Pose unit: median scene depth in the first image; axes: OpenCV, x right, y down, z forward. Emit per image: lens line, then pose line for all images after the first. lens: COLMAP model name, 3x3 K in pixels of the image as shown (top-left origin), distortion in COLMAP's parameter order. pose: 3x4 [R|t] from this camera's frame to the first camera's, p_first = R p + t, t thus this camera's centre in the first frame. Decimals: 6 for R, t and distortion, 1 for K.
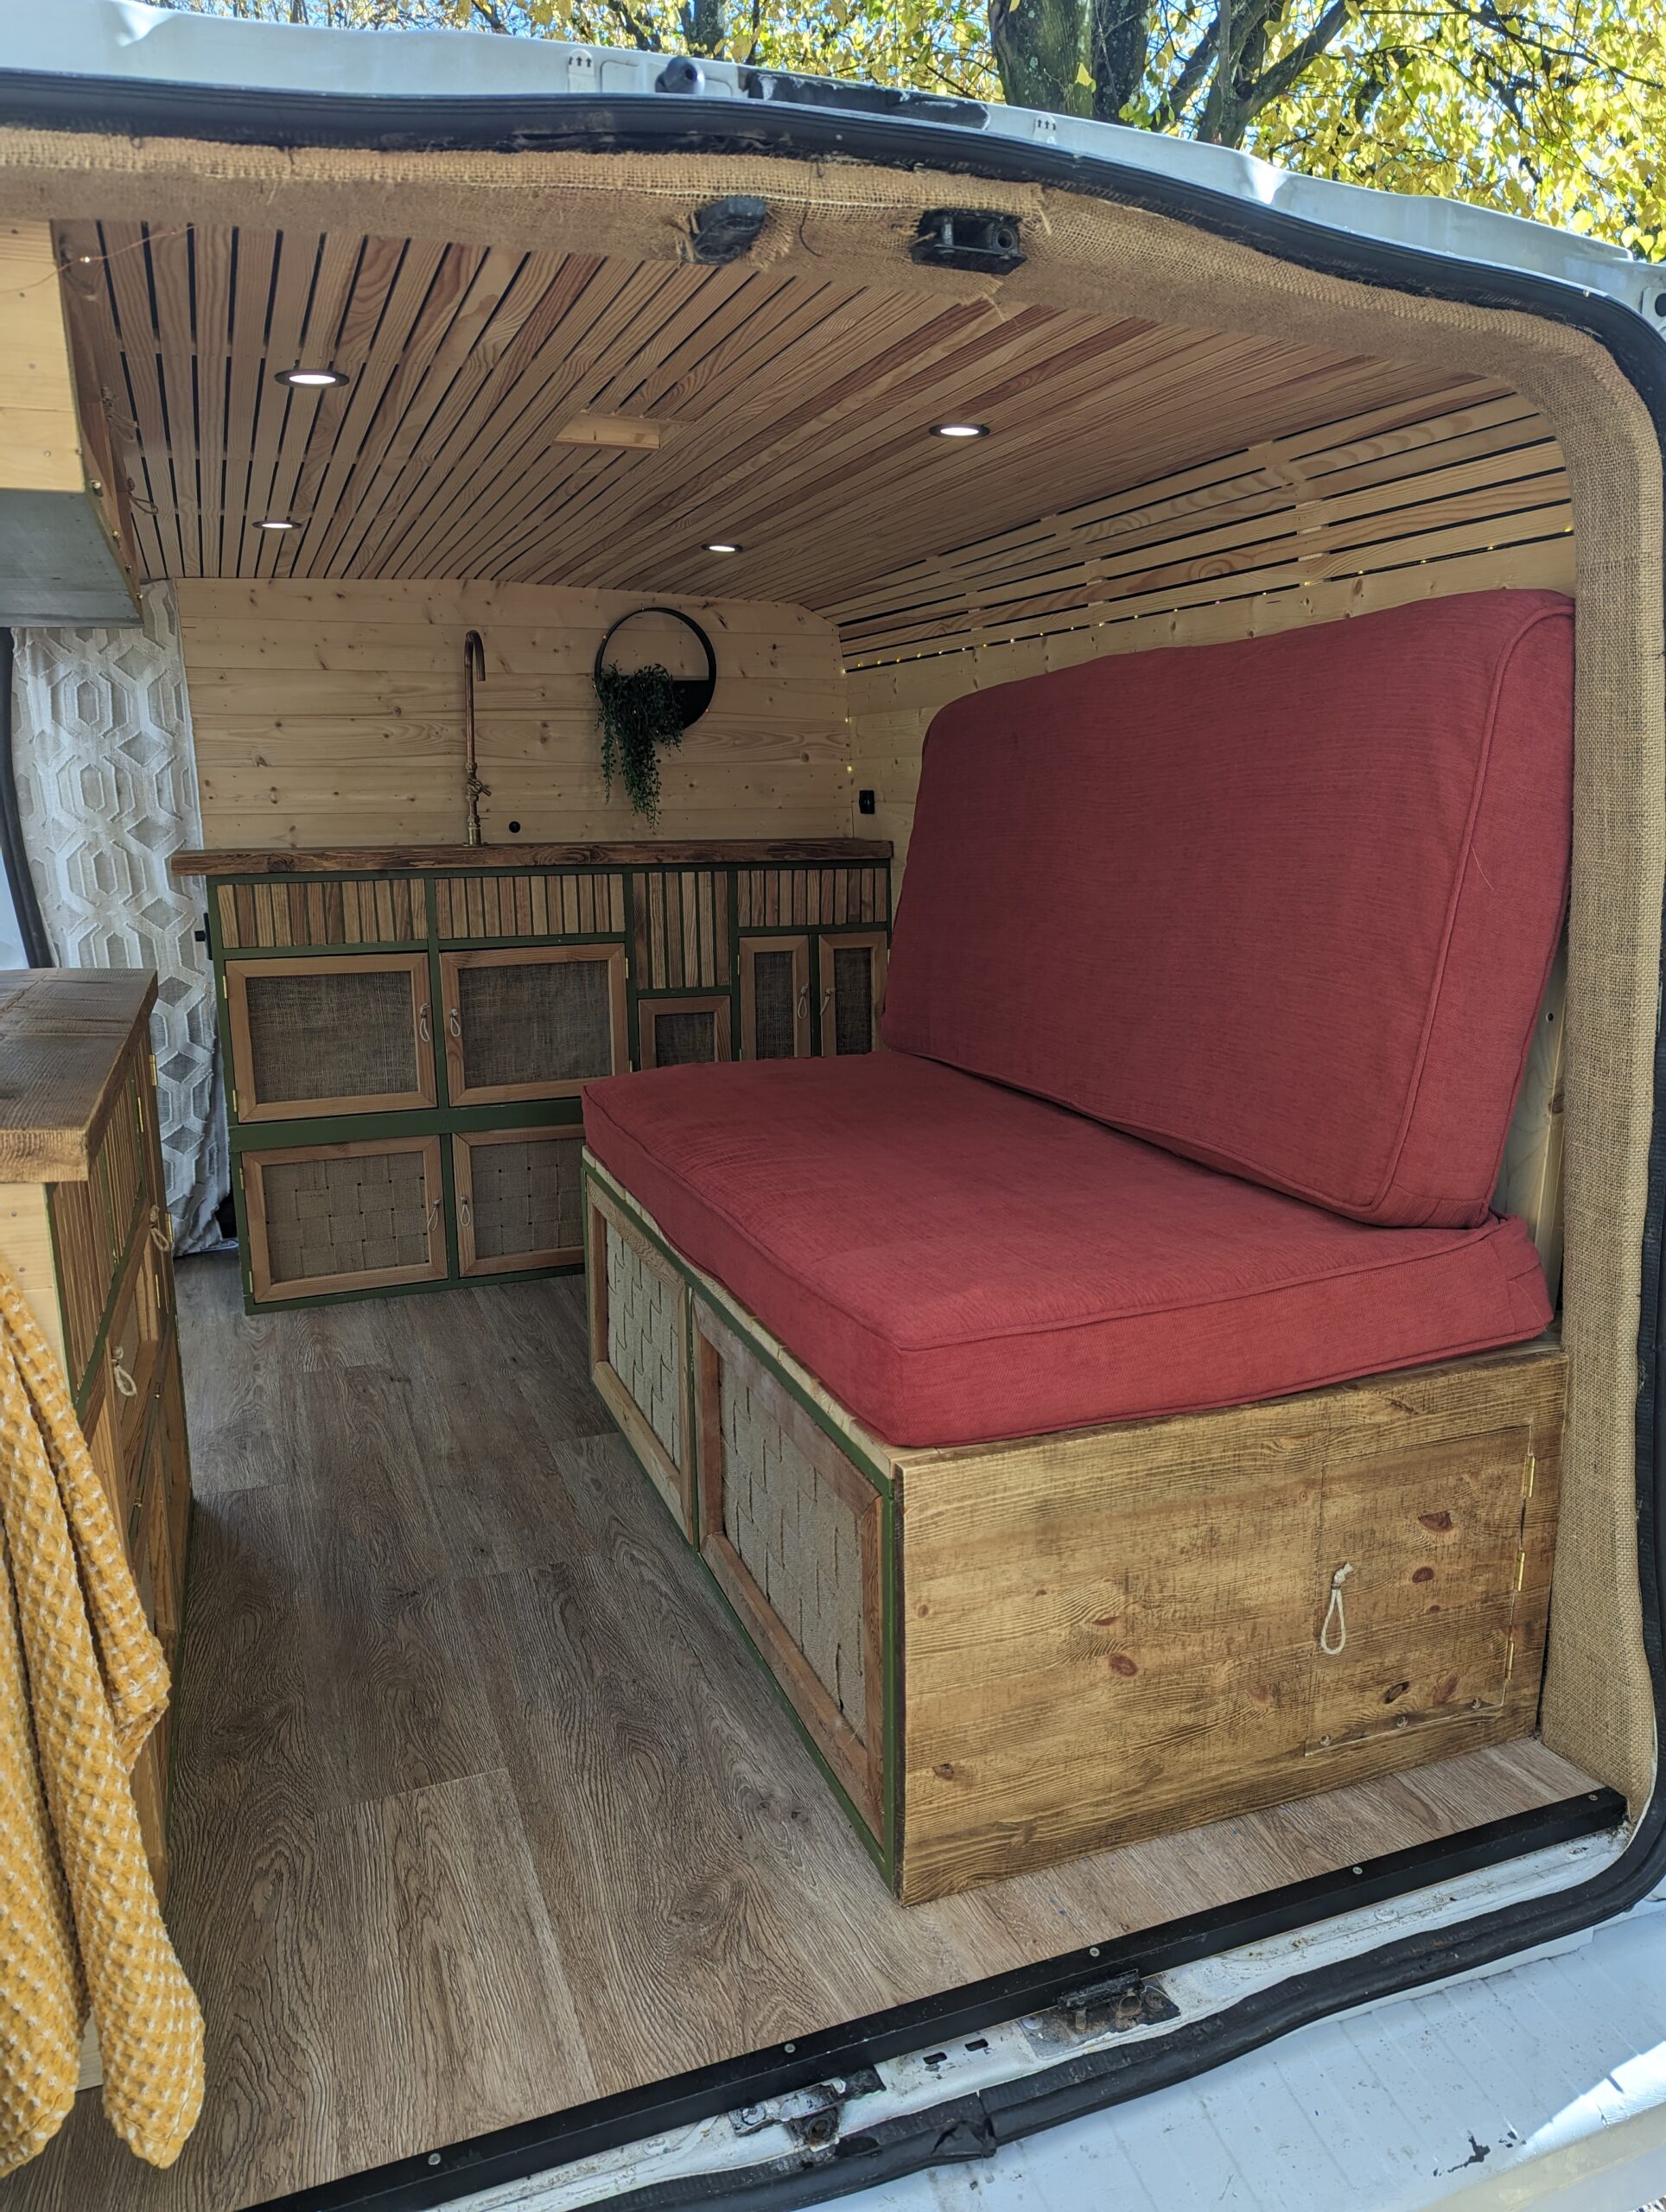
lens RADIAL K [[1555.6, 0, 840.2], [0, 1555.6, 1111.3], [0, 0, 1]] dist [0.080012, -0.070479]
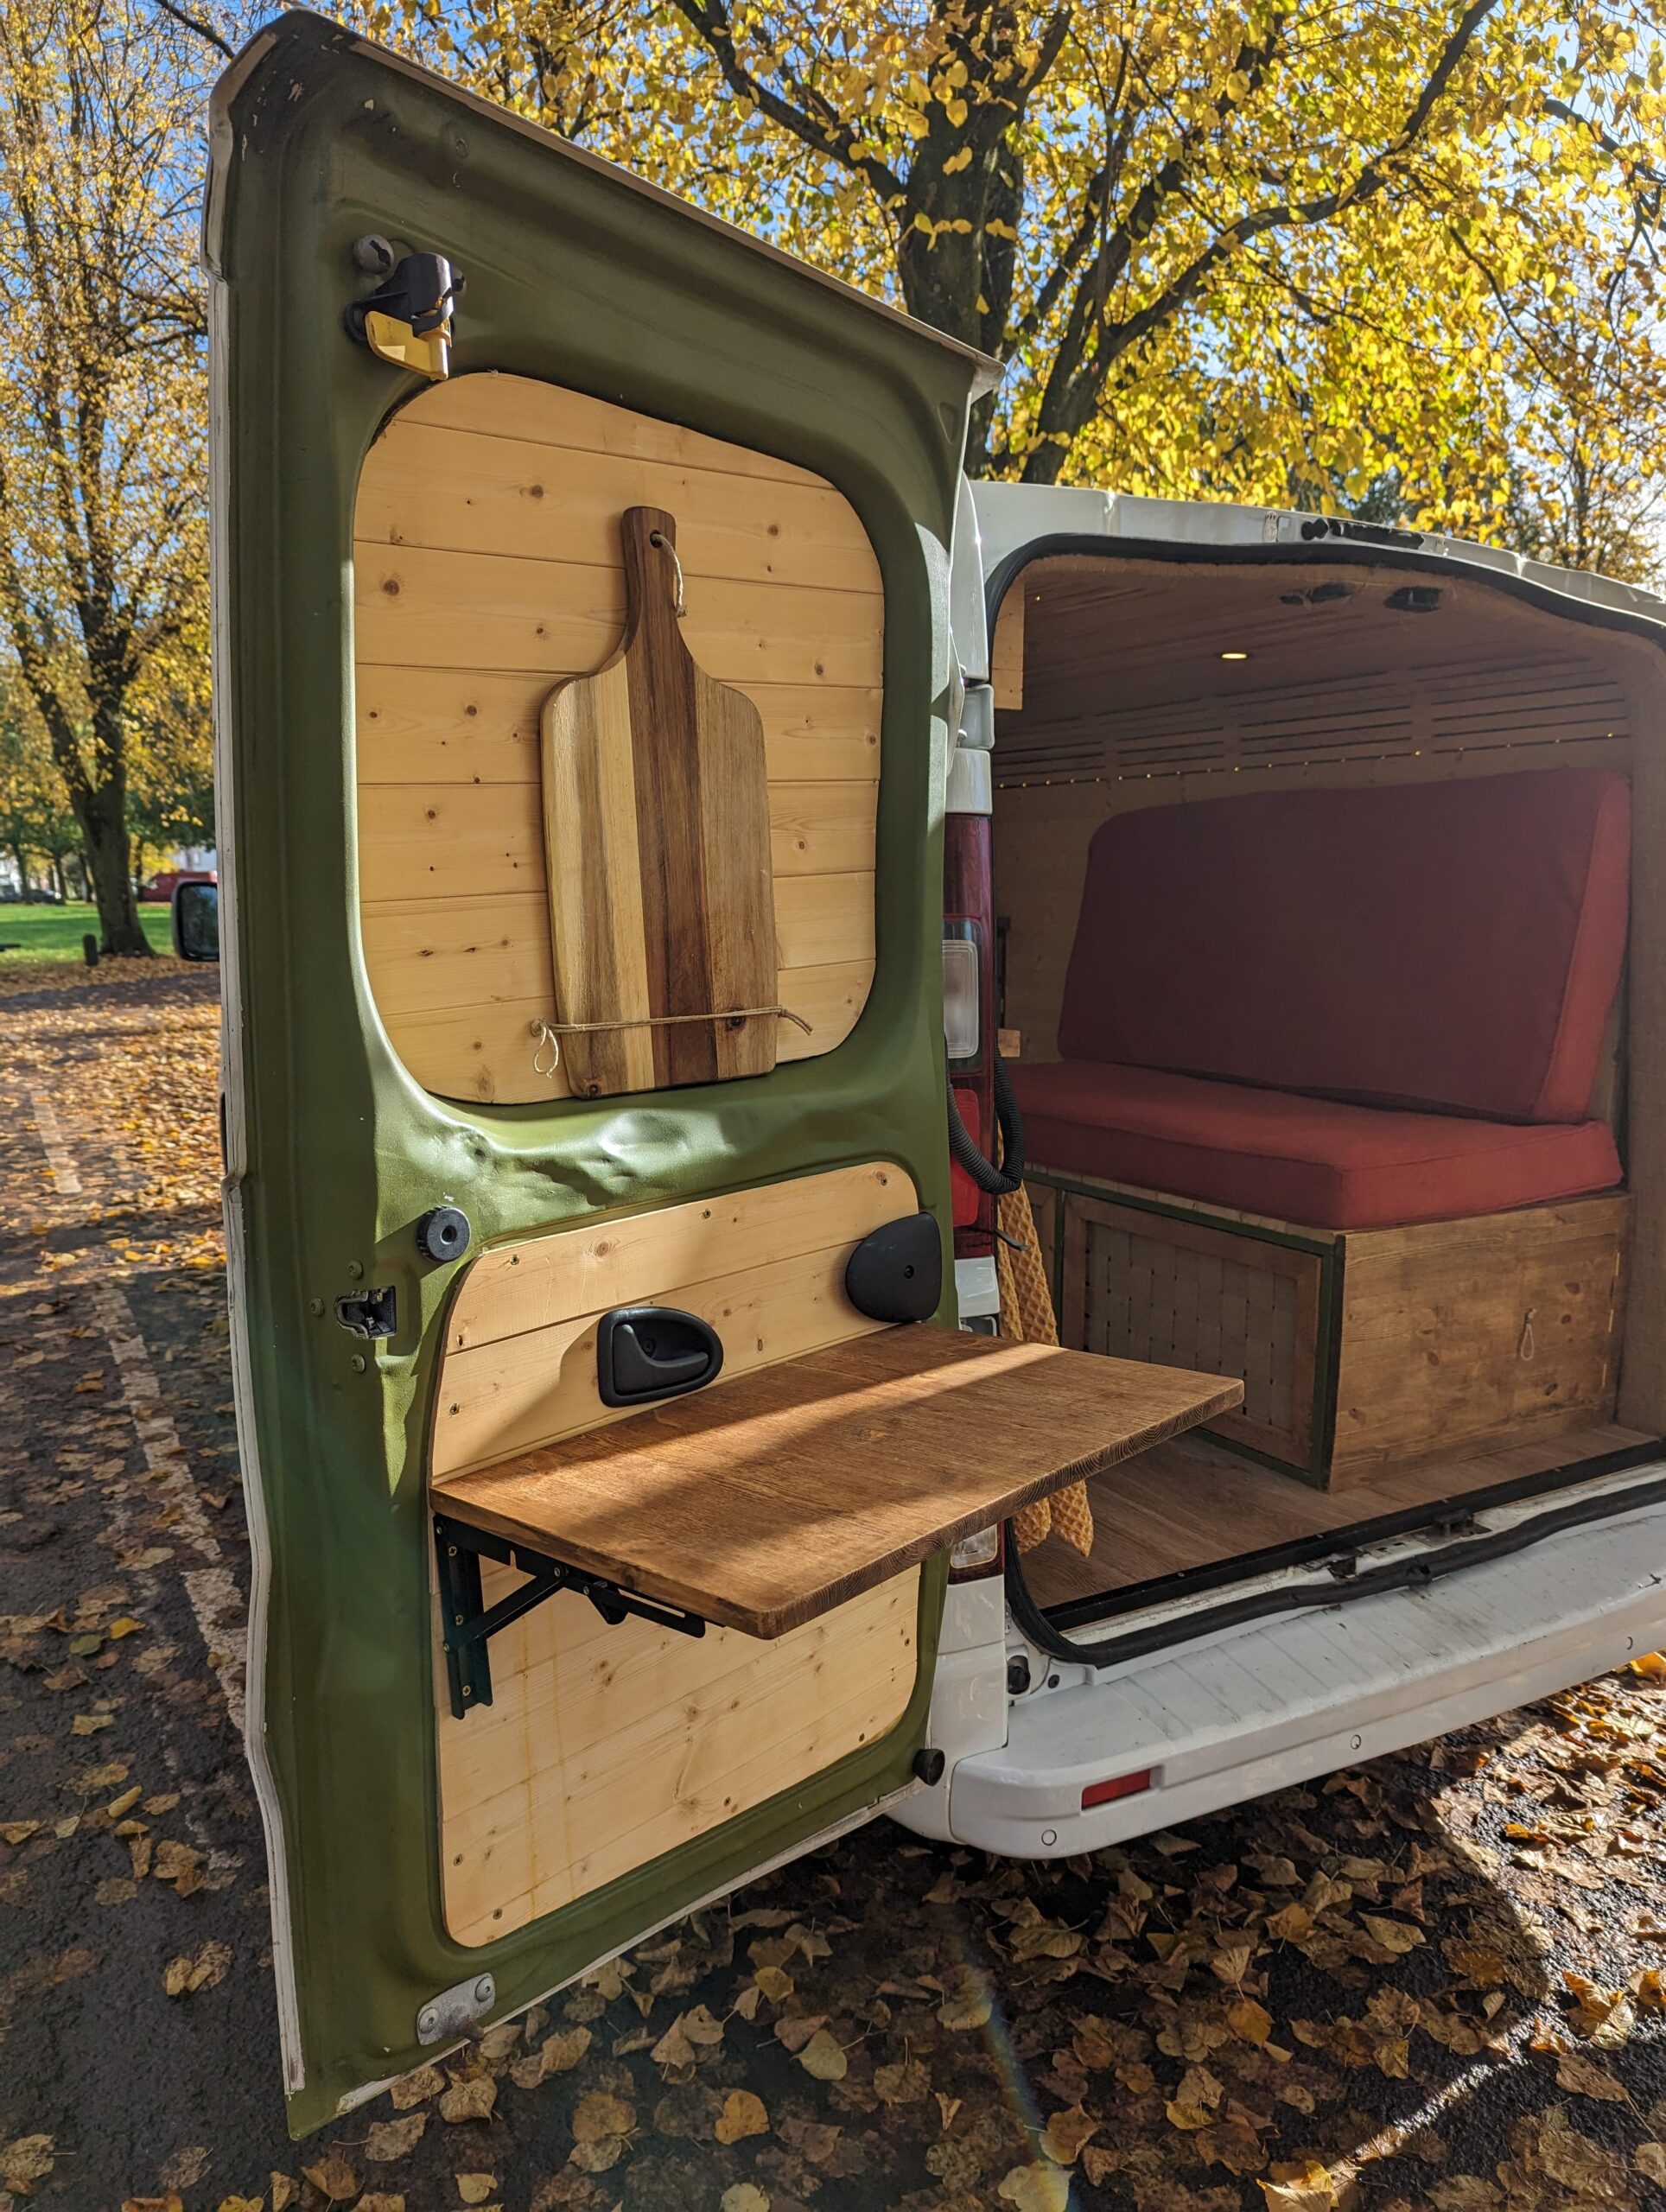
lens RADIAL K [[1582.2, 0, 842.0], [0, 1582.2, 1129.2], [0, 0, 1]] dist [0.036416, -0.000917]
pose [[0.985065, -0.004609, 0.172119, -0.366901], [0.014558, 0.998291, -0.056588, 0.086481], [-0.171564, 0.058249, 0.983450, -0.311600]]
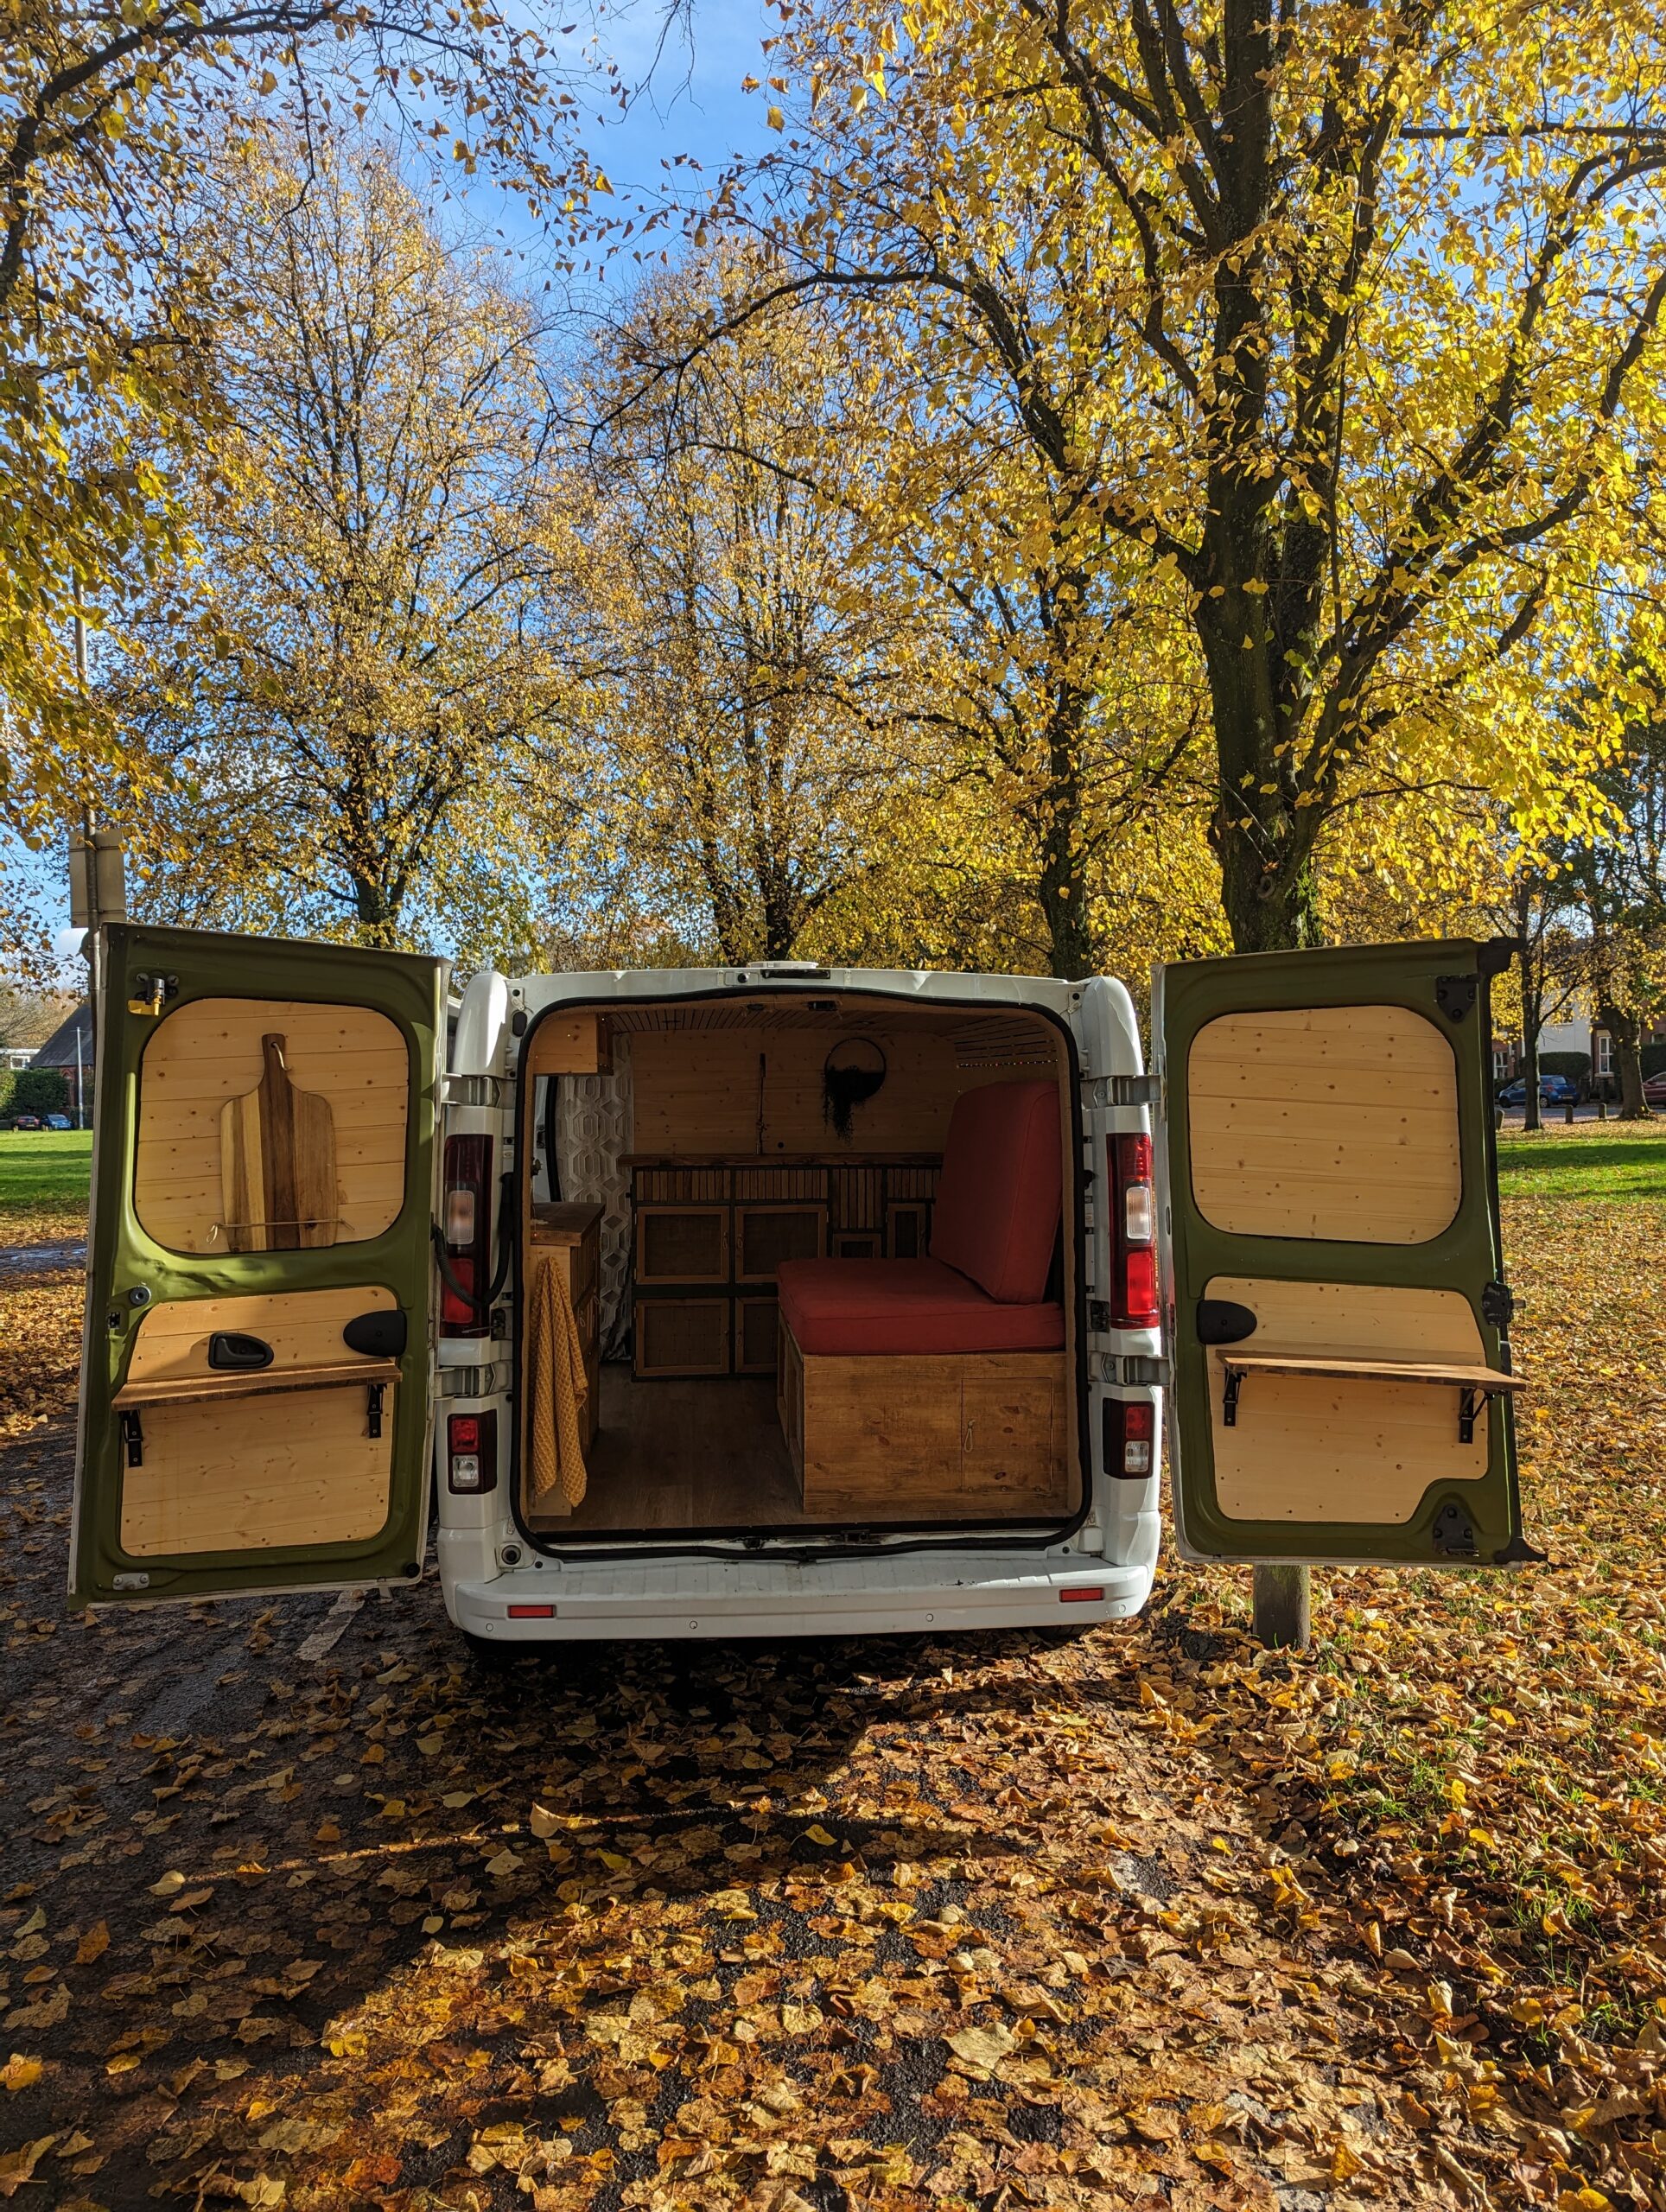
lens RADIAL K [[1555.6, 0, 840.2], [0, 1555.6, 1111.3], [0, 0, 1]] dist [0.080012, -0.070479]
pose [[0.963926, 0.017038, -0.265624, 0.404524], [-0.066772, 0.981516, -0.179352, 0.129164], [0.257658, 0.190618, 0.947247, -0.890152]]
